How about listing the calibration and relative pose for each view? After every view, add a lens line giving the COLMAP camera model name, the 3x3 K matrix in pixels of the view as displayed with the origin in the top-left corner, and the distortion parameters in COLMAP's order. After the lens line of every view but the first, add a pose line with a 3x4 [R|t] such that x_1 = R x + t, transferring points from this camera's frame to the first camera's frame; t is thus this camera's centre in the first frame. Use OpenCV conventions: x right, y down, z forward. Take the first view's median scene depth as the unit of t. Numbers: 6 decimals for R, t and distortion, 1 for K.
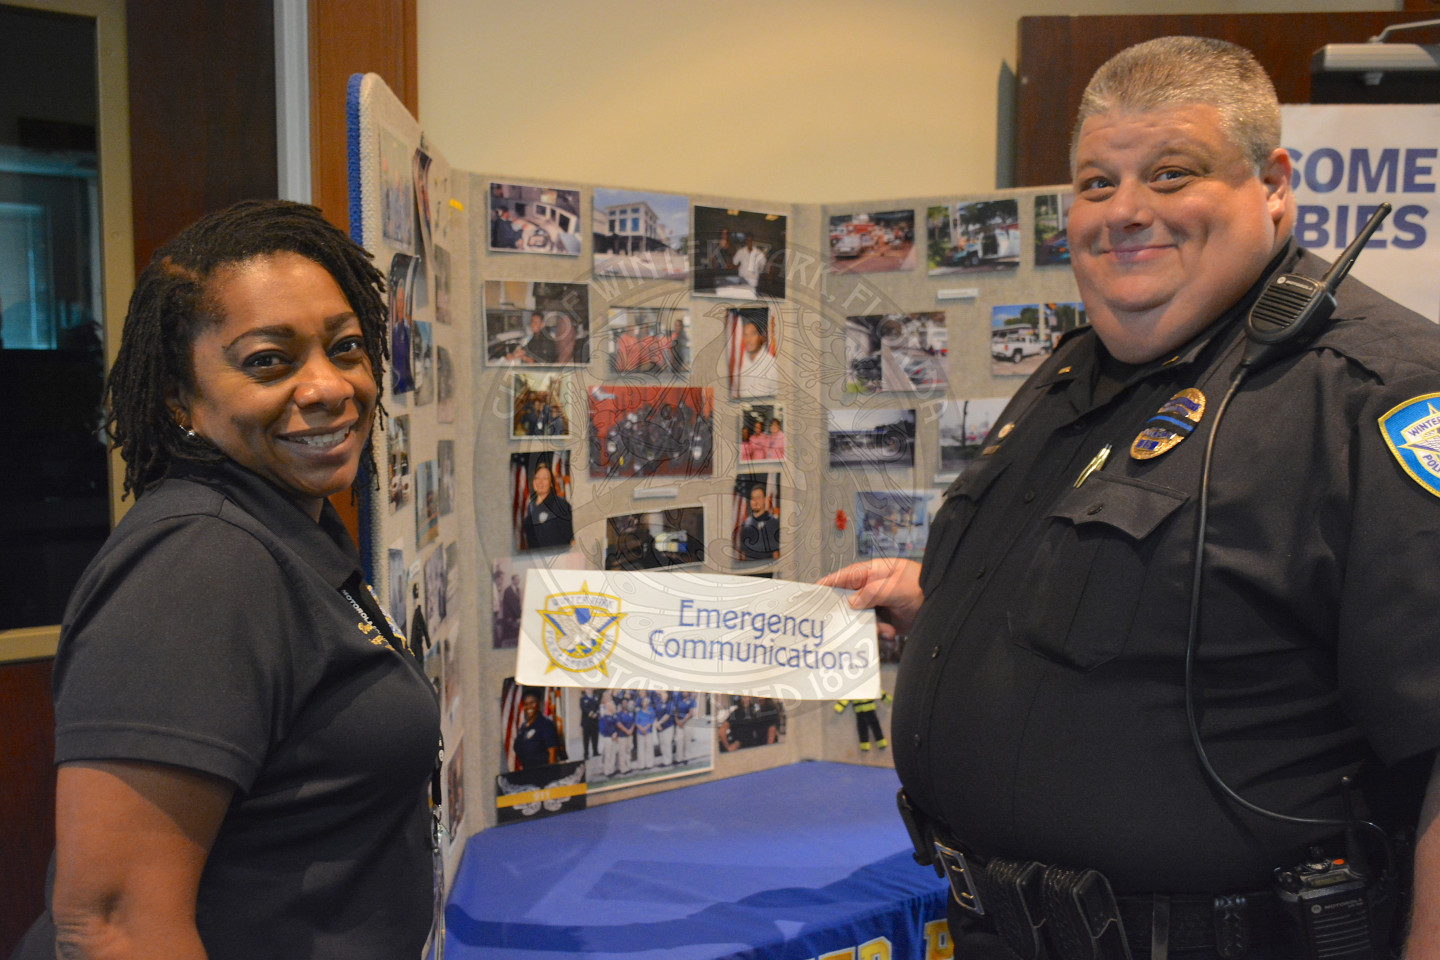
lens RADIAL K [[1273.1, 0, 720.0], [0, 1273.1, 481.8], [0, 0, 1]] dist [-0.002223, 0.005962]
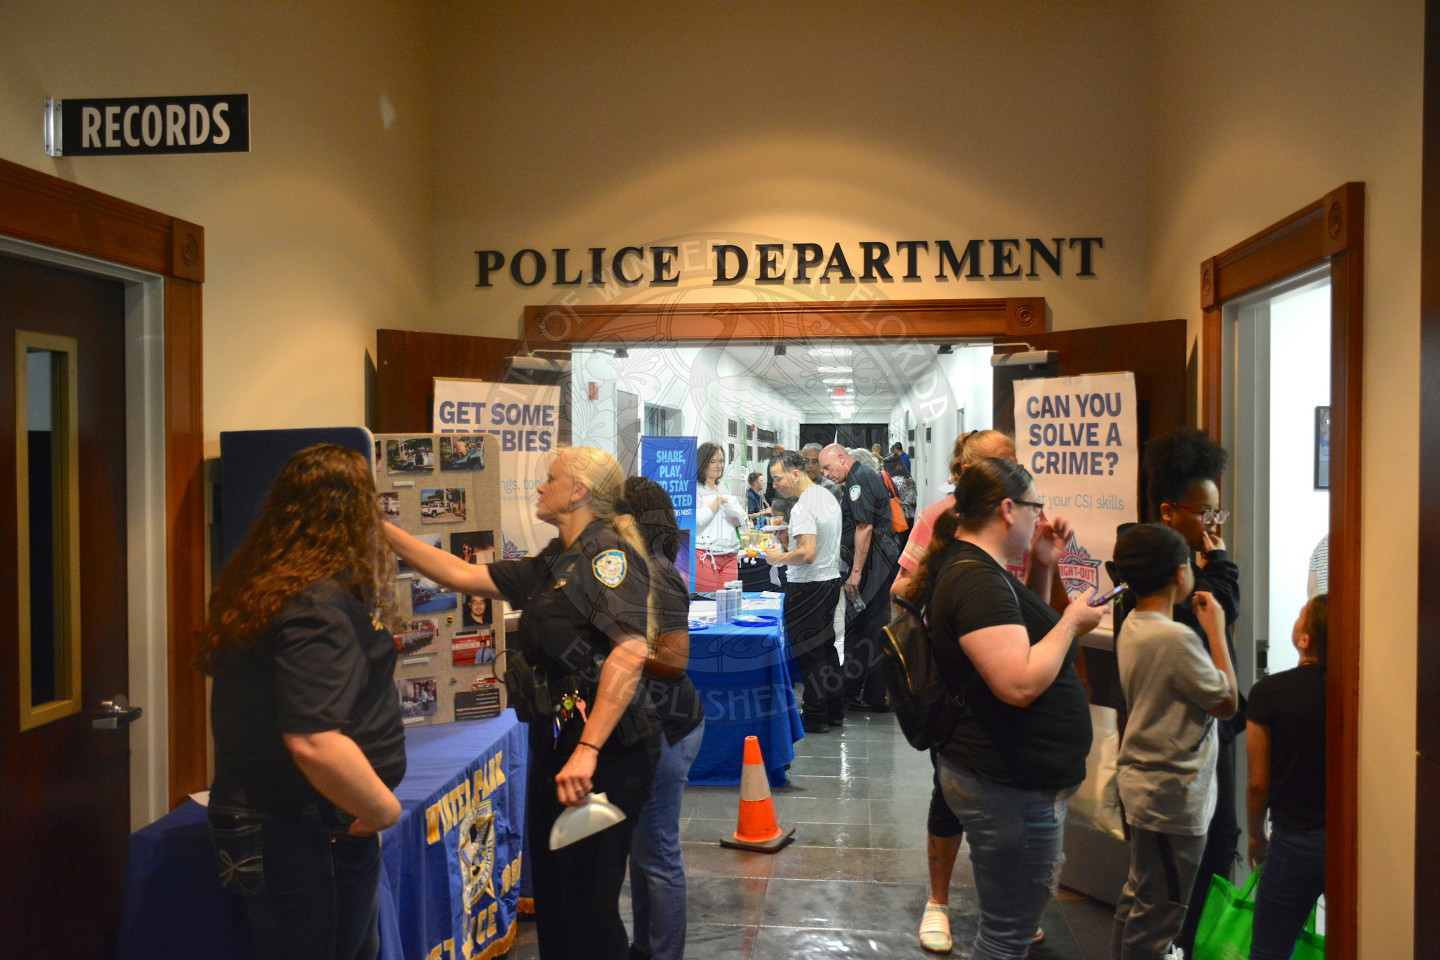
lens RADIAL K [[1273.1, 0, 719.6], [0, 1273.1, 477.3], [0, 0, 1]] dist [-0.002223, 0.005962]
pose [[0.631983, -0.022124, 0.774667, -1.043454], [0.068237, 0.997299, -0.027187, -0.069310], [-0.771972, 0.070043, 0.631785, -0.642659]]
